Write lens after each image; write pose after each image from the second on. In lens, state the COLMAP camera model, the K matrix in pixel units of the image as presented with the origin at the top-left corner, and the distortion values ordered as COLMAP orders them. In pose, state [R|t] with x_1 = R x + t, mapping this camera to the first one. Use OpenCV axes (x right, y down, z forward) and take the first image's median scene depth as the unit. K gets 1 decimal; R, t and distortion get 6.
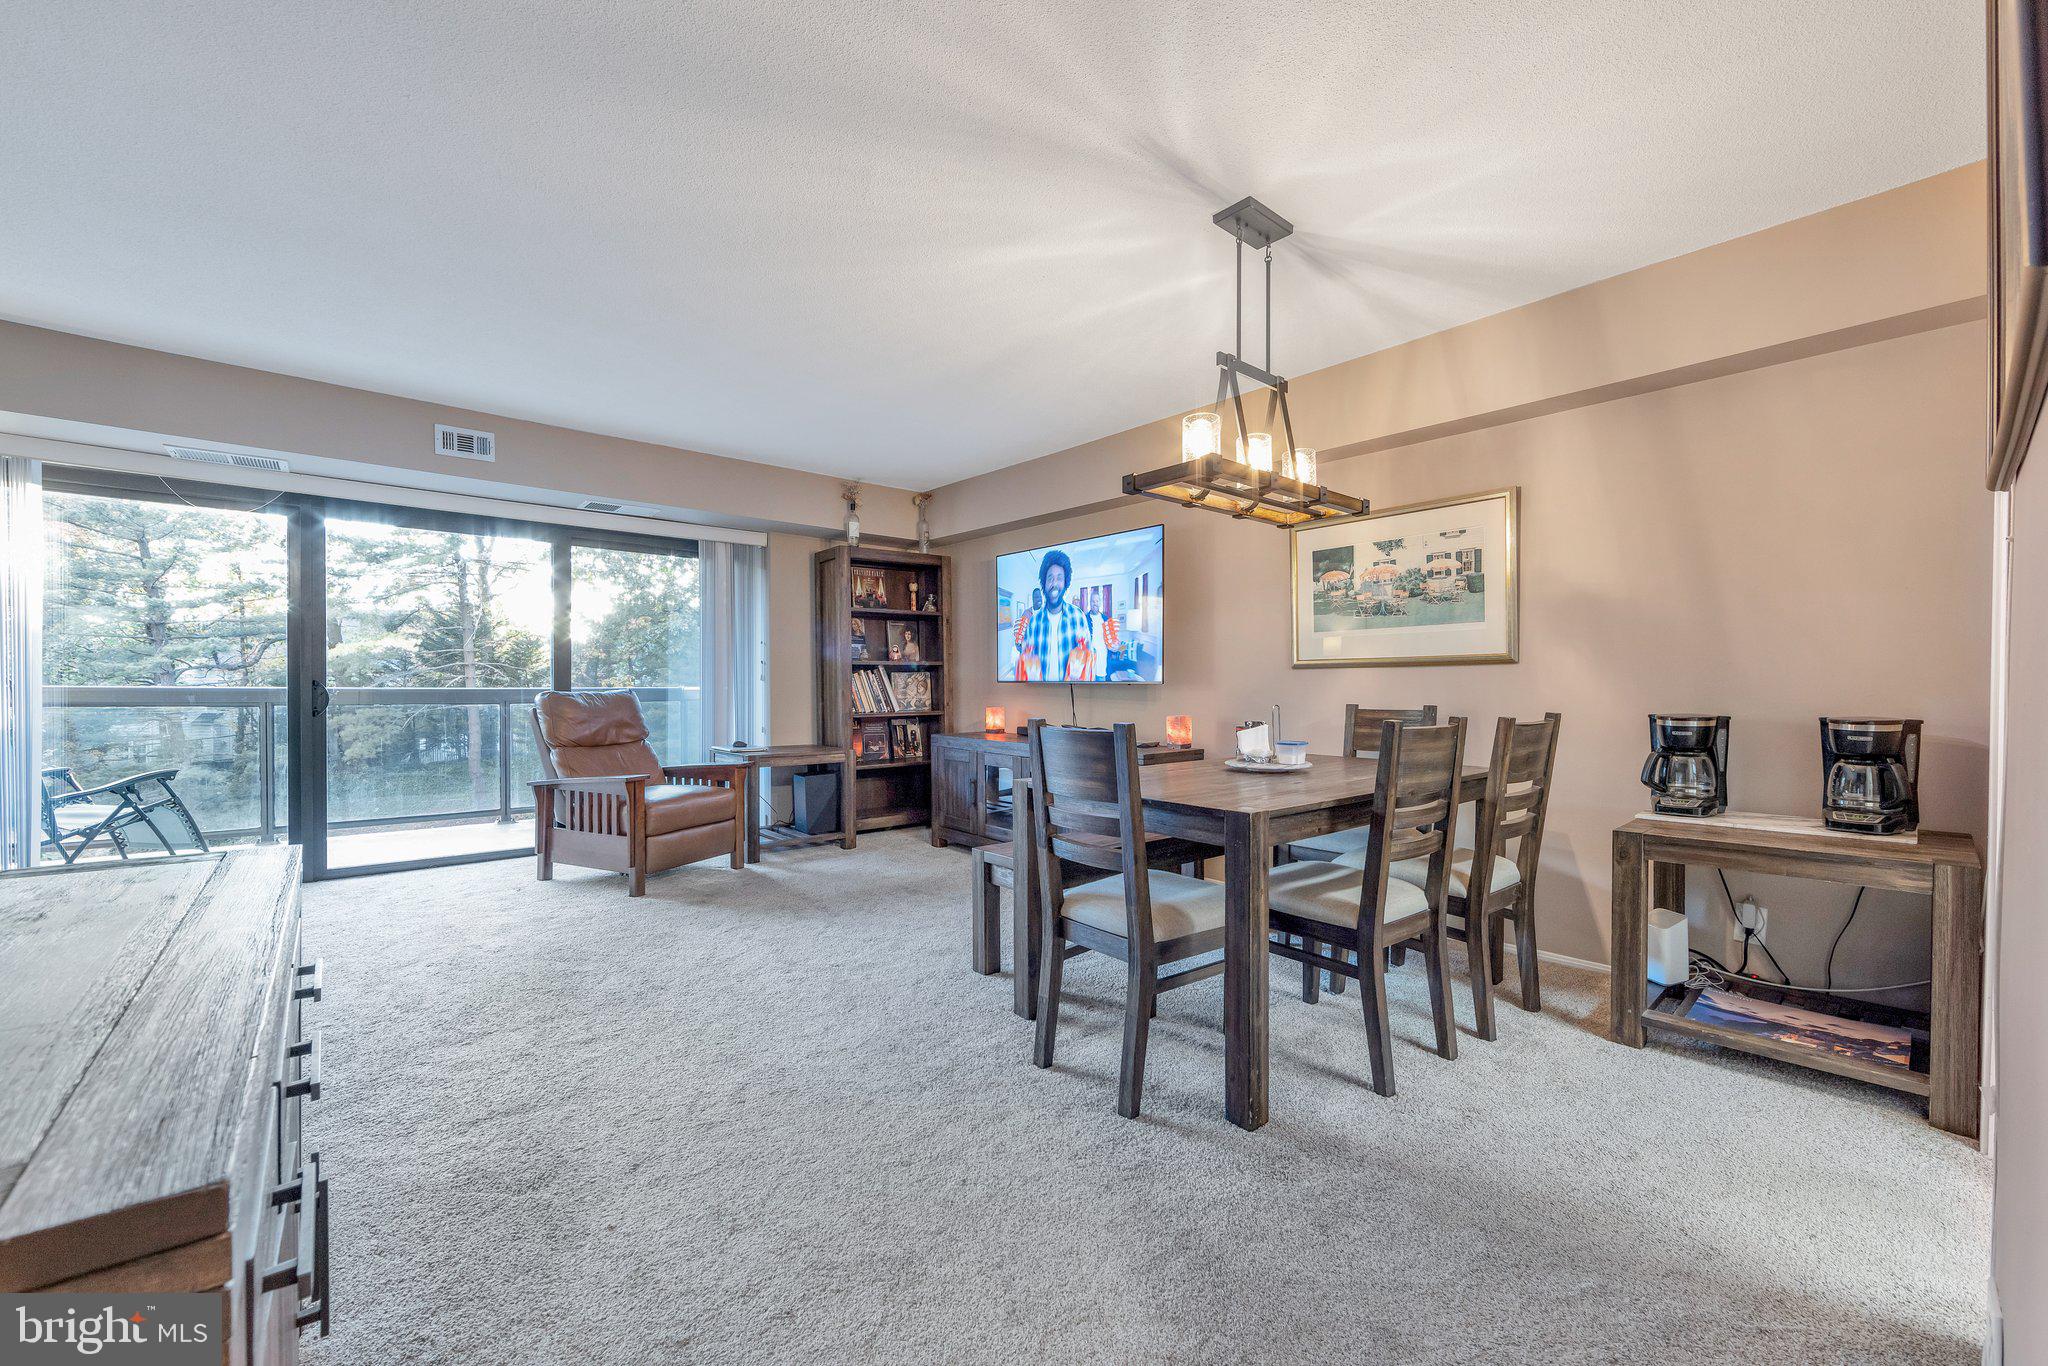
lens RADIAL K [[807.6, 0, 1017.2], [0, 807.6, 688.4], [0, 0, 1]] dist [-0.003131, -0.000642]
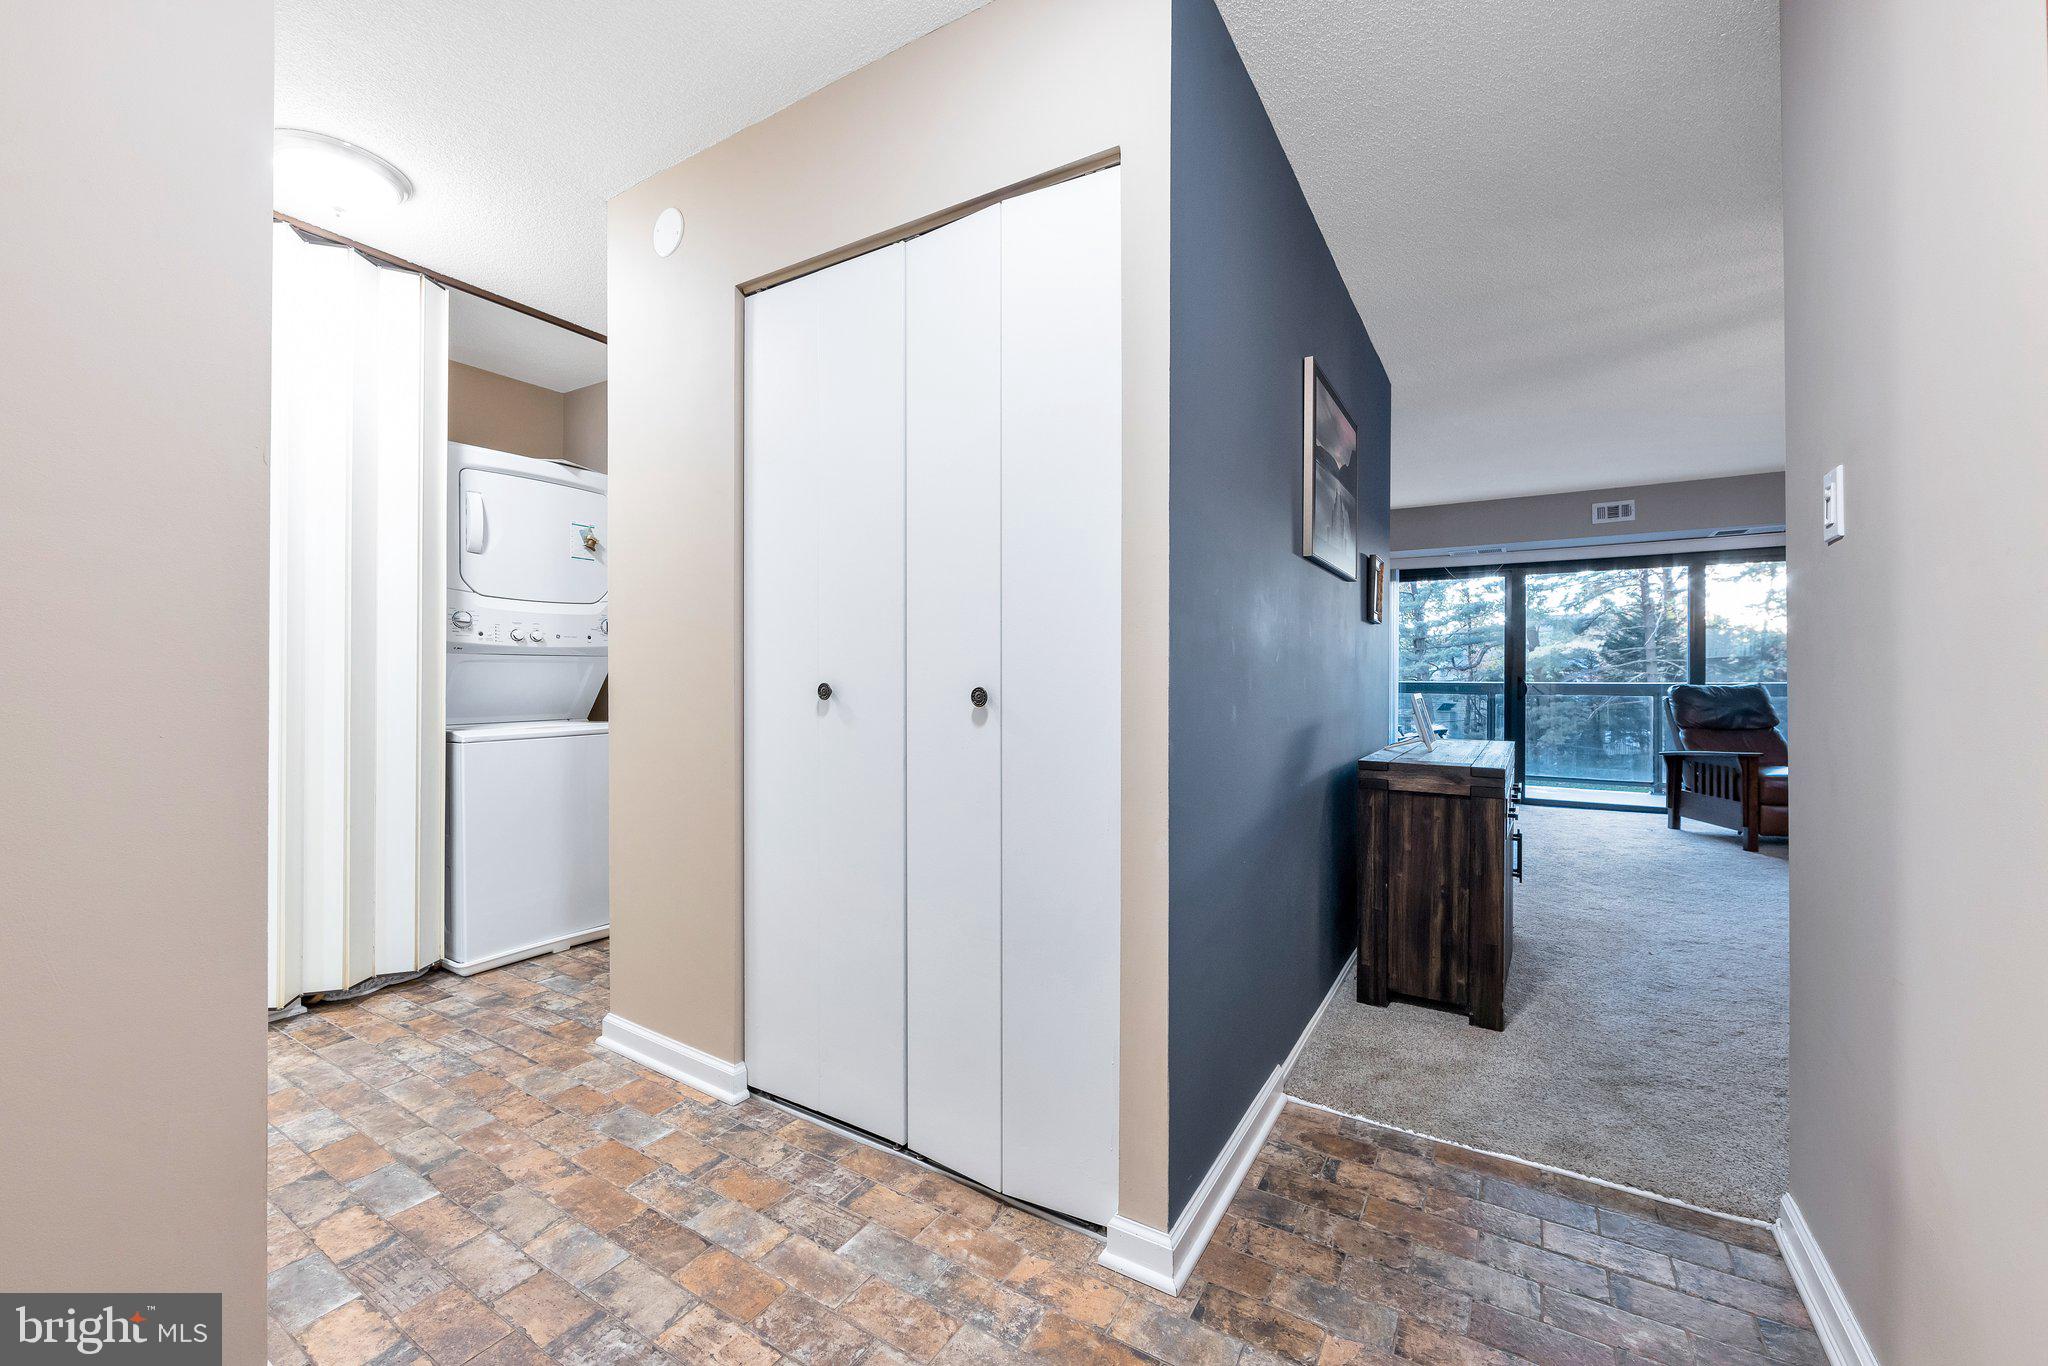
lens RADIAL K [[807.6, 0, 1017.2], [0, 807.6, 688.4], [0, 0, 1]] dist [-0.003131, -0.000642]
pose [[0.293235, 0.006526, -0.956018, 0.088315], [-0.002887, 0.999978, 0.005940, 0.001258], [0.956036, 0.001018, 0.293247, -0.101652]]
